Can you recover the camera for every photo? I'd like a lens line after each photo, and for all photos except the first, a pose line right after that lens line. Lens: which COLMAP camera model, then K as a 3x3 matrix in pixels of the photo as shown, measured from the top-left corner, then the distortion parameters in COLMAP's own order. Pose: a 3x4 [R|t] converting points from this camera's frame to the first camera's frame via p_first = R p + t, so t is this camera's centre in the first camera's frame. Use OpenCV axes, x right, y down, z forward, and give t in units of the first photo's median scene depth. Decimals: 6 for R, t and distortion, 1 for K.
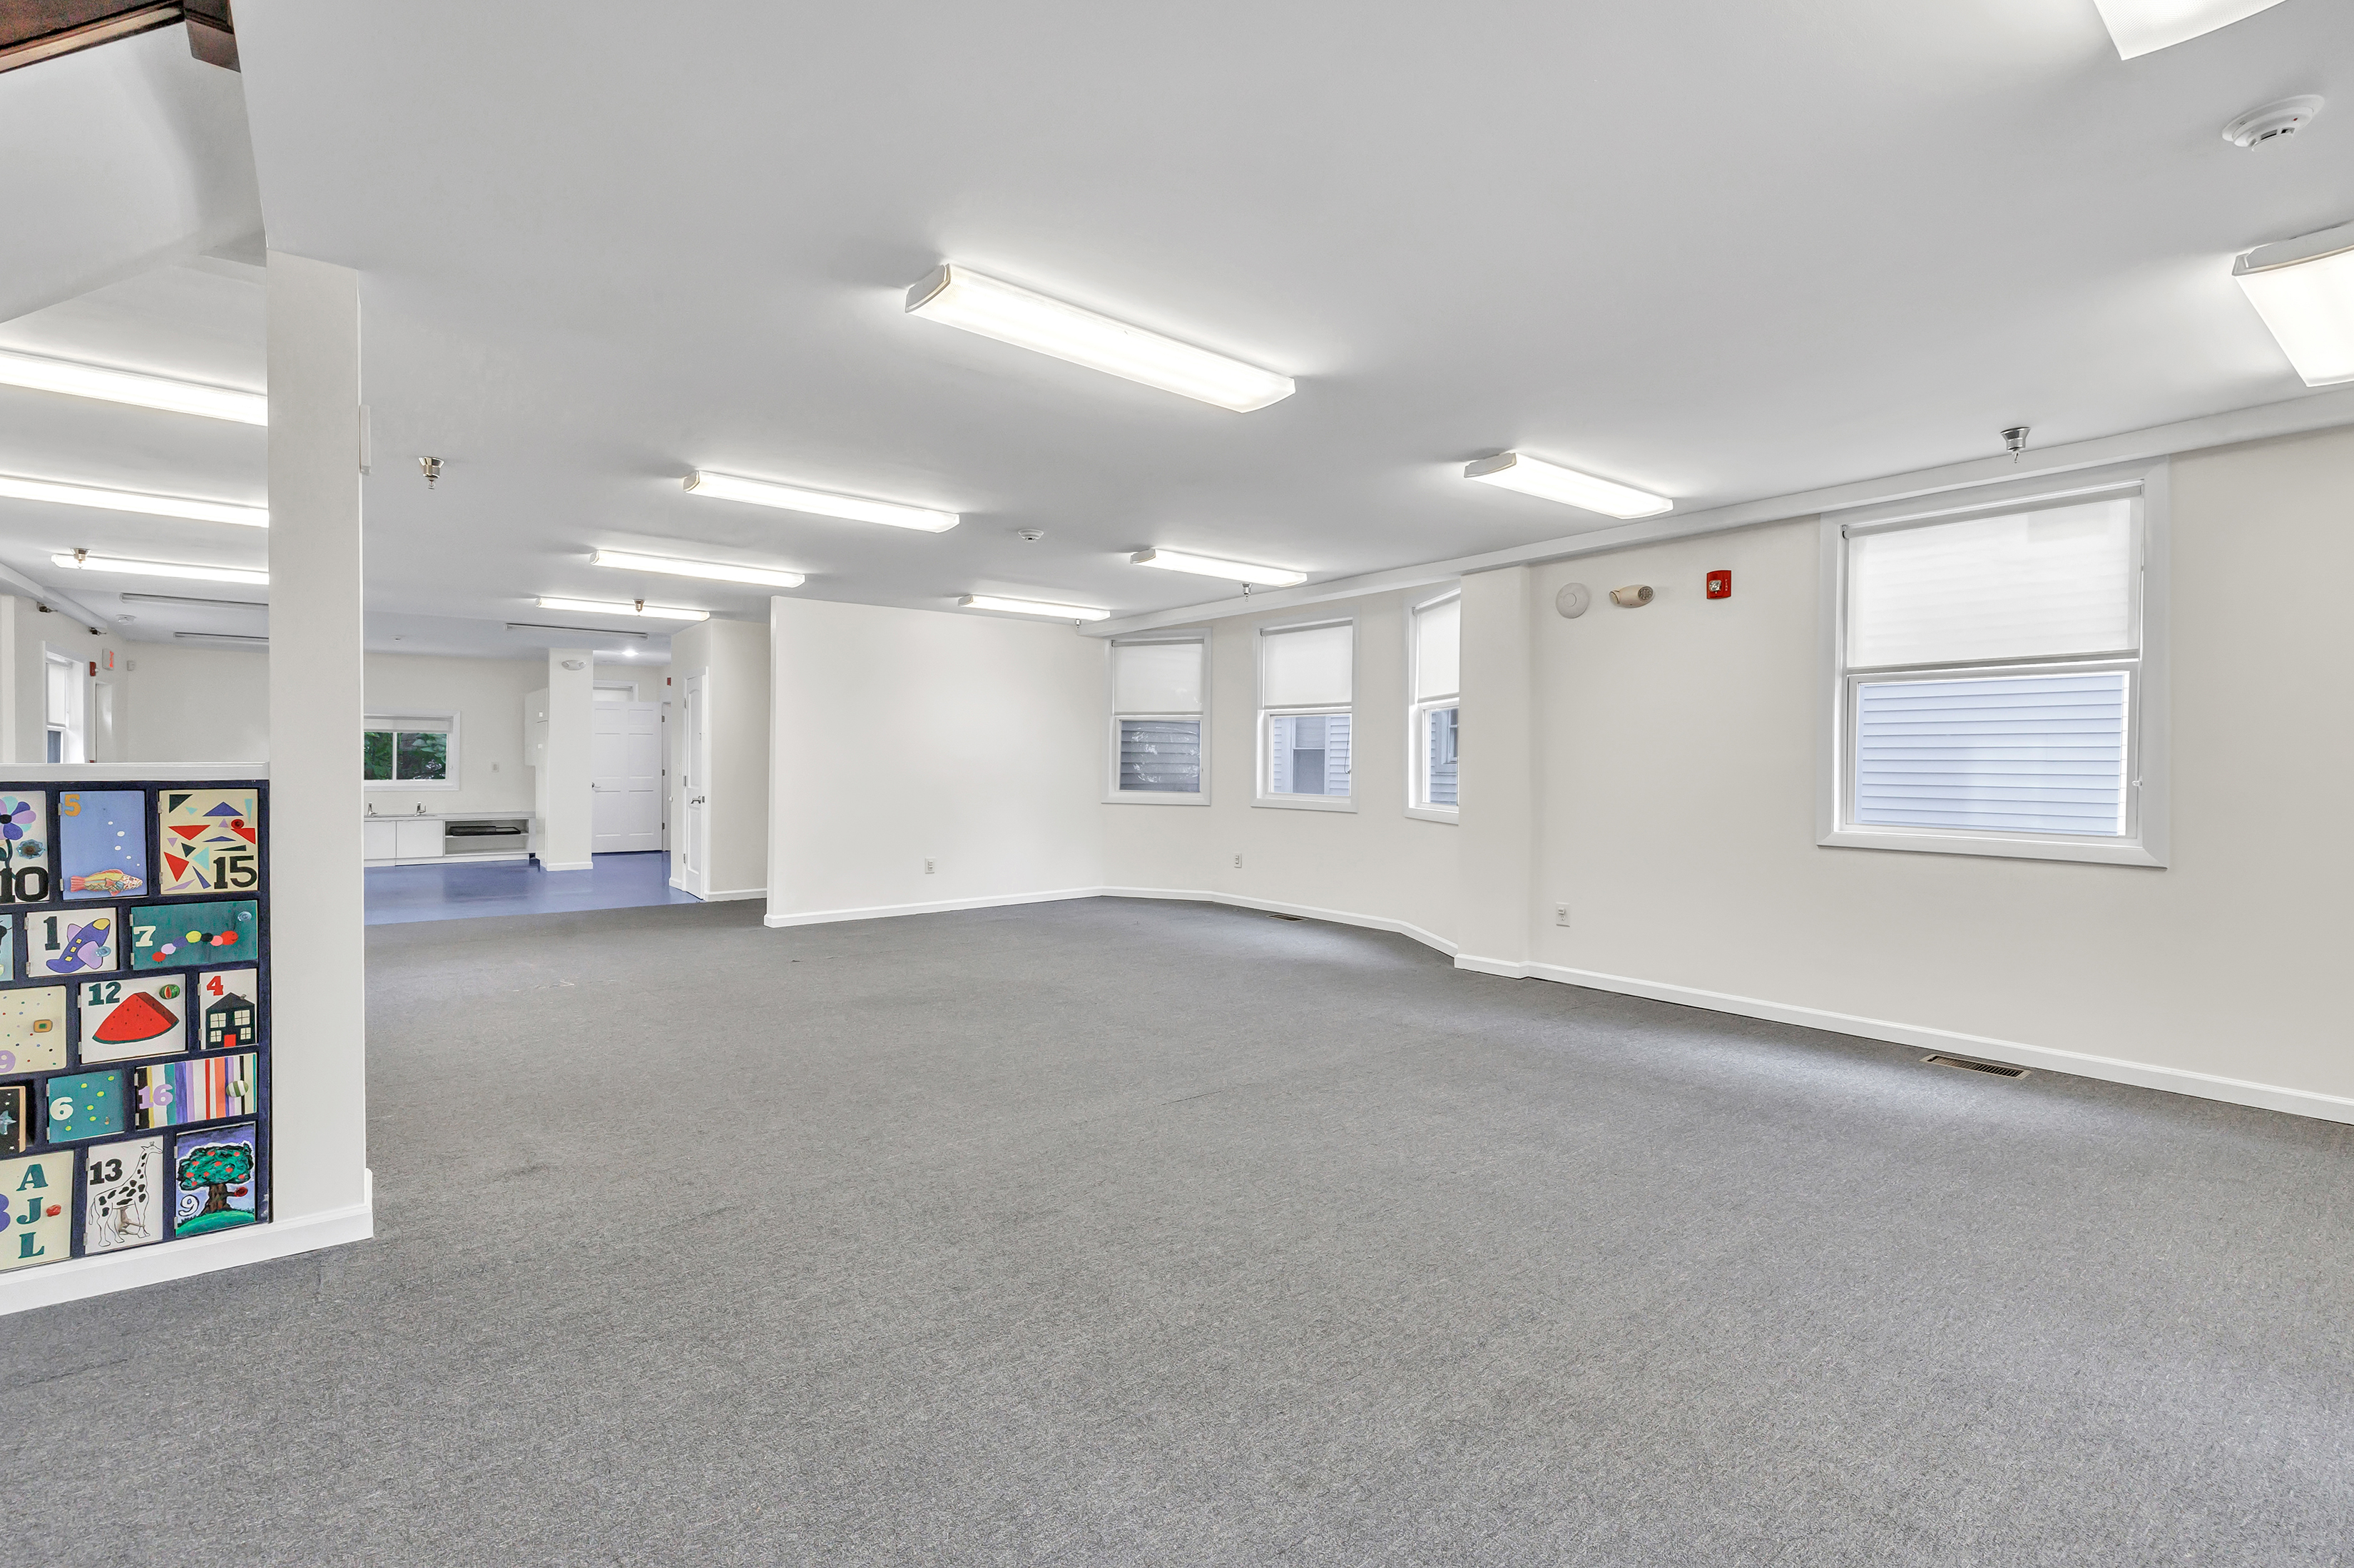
lens RADIAL K [[1035.7, 0, 1177.0], [0, 1035.7, 784.0], [0, 0, 1]] dist [0.000834, 0.000332]
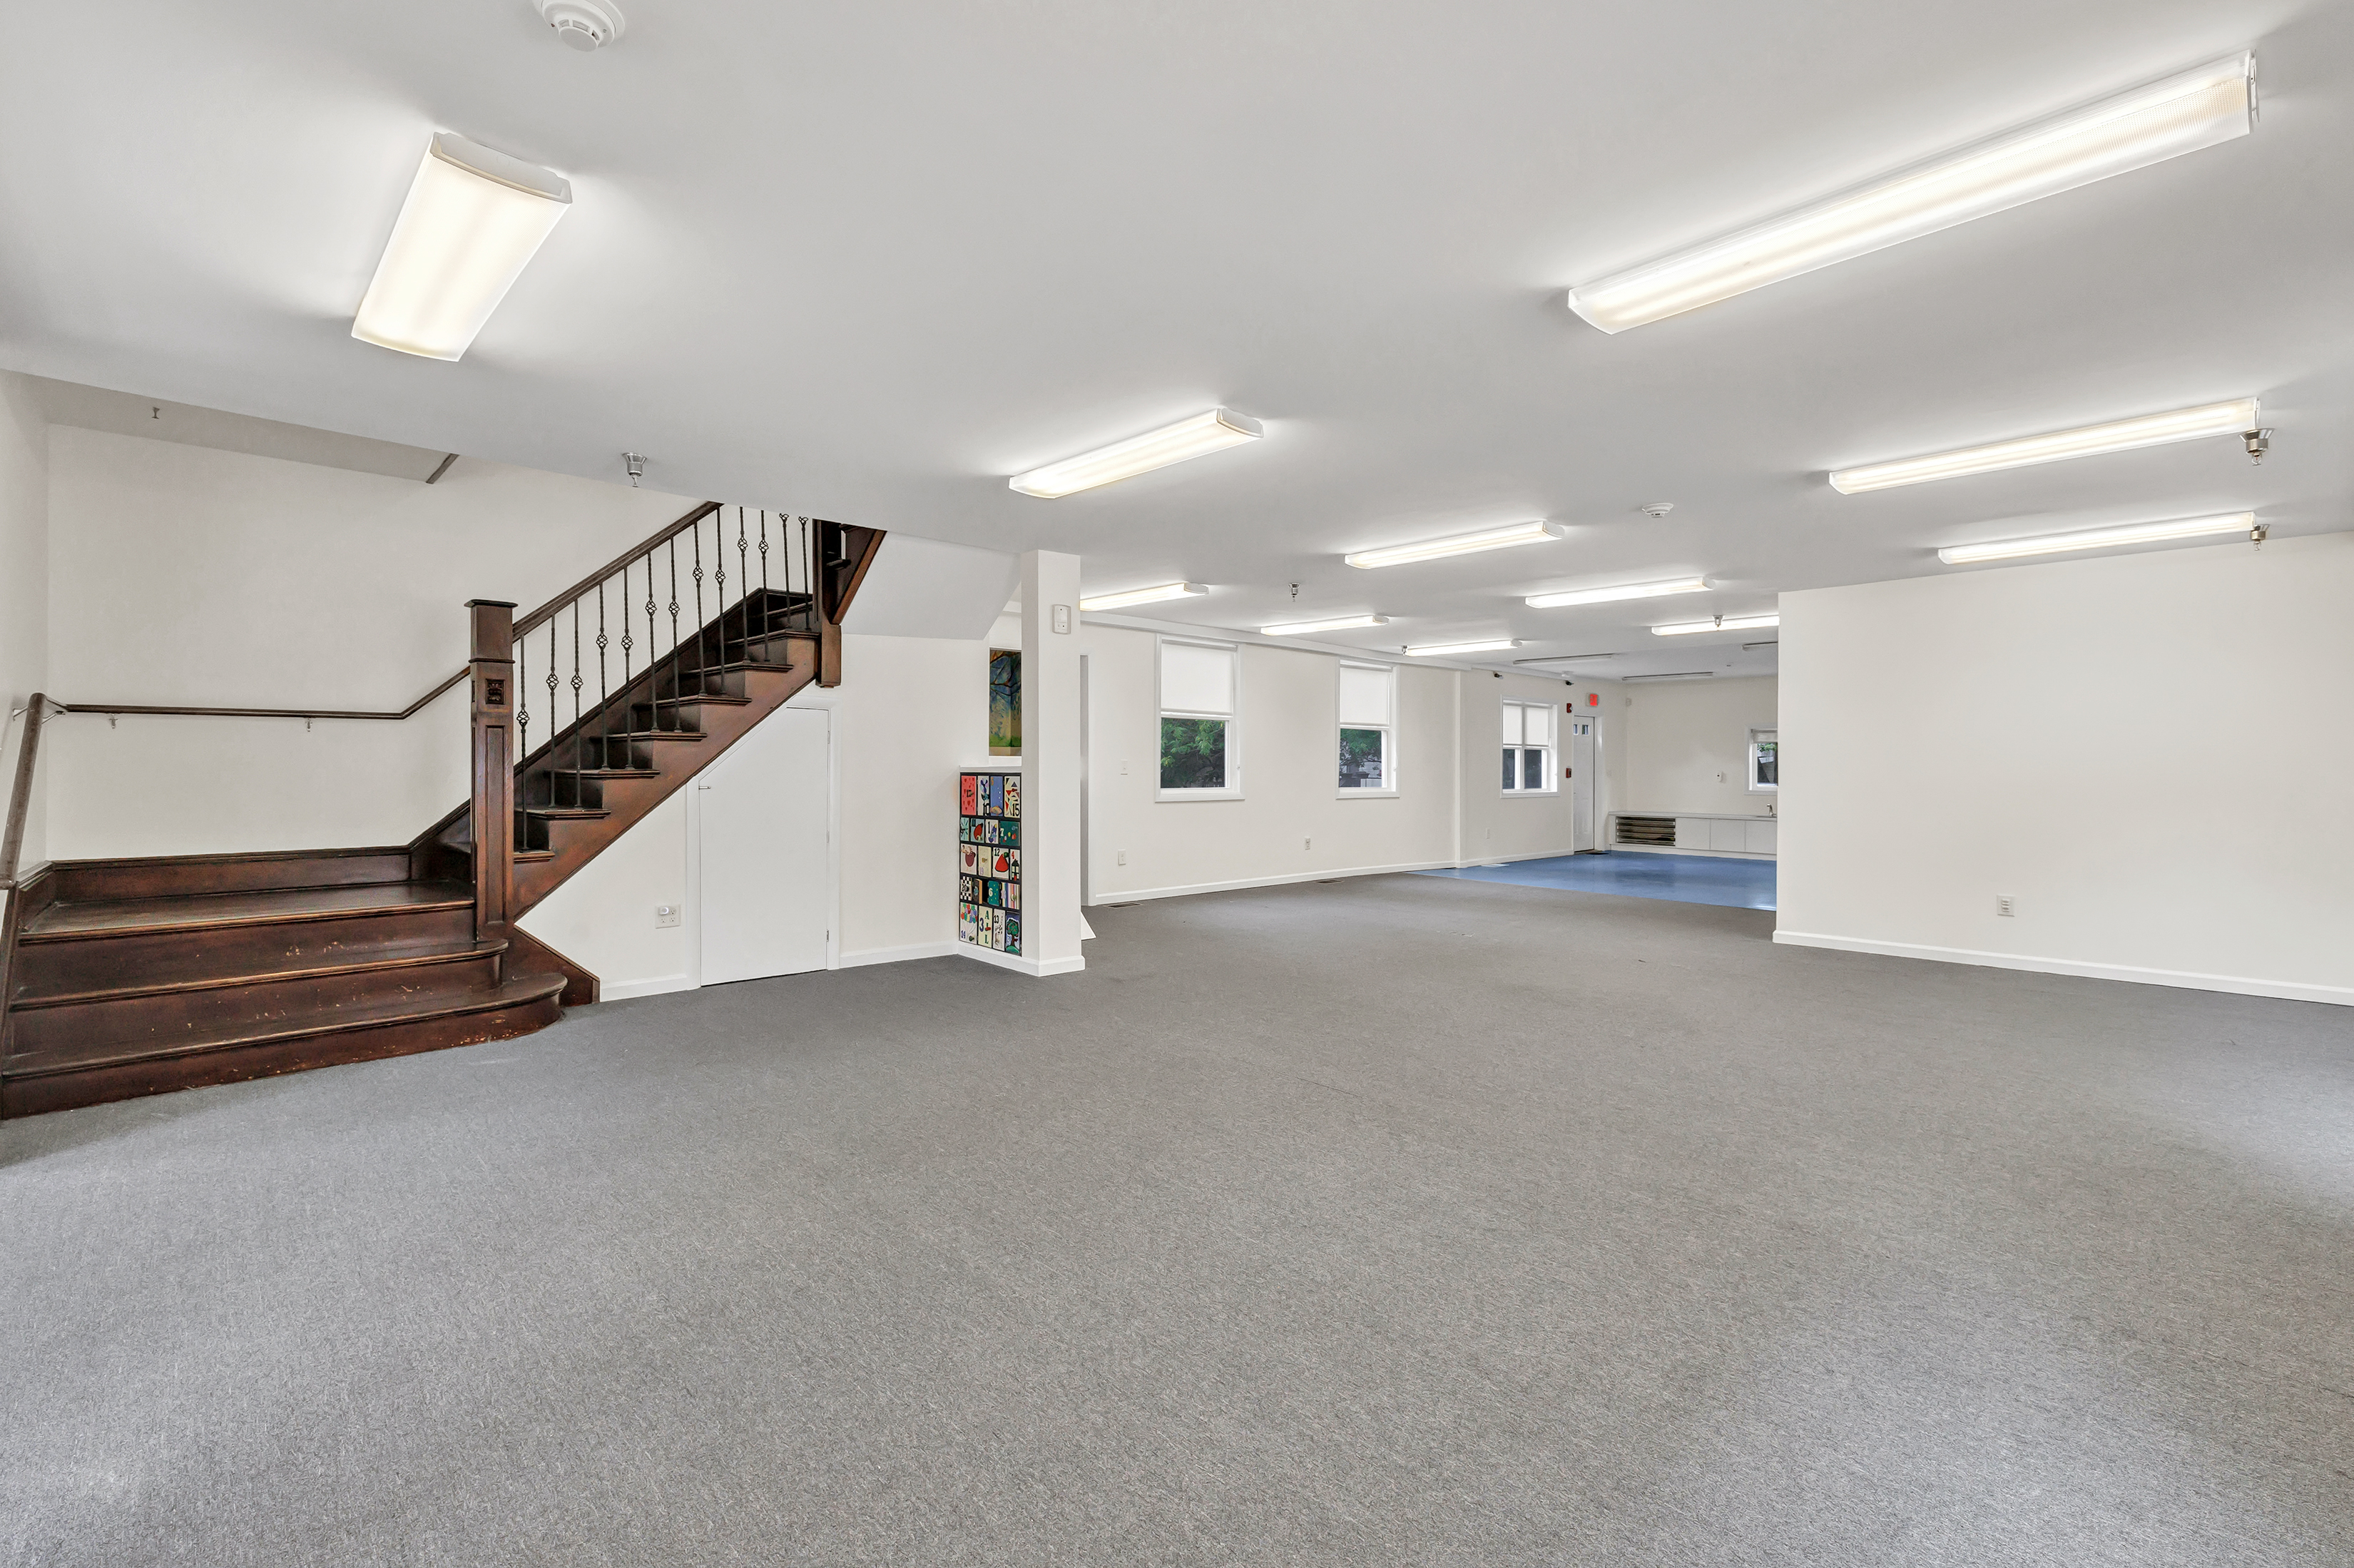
lens RADIAL K [[1035.7, 0, 1177.0], [0, 1035.7, 784.0], [0, 0, 1]] dist [0.000834, 0.000332]
pose [[0.099435, 0.013605, -0.994951, 1.527942], [-0.024376, 0.999640, 0.011233, -0.012580], [0.994745, 0.023136, 0.099730, 1.100721]]
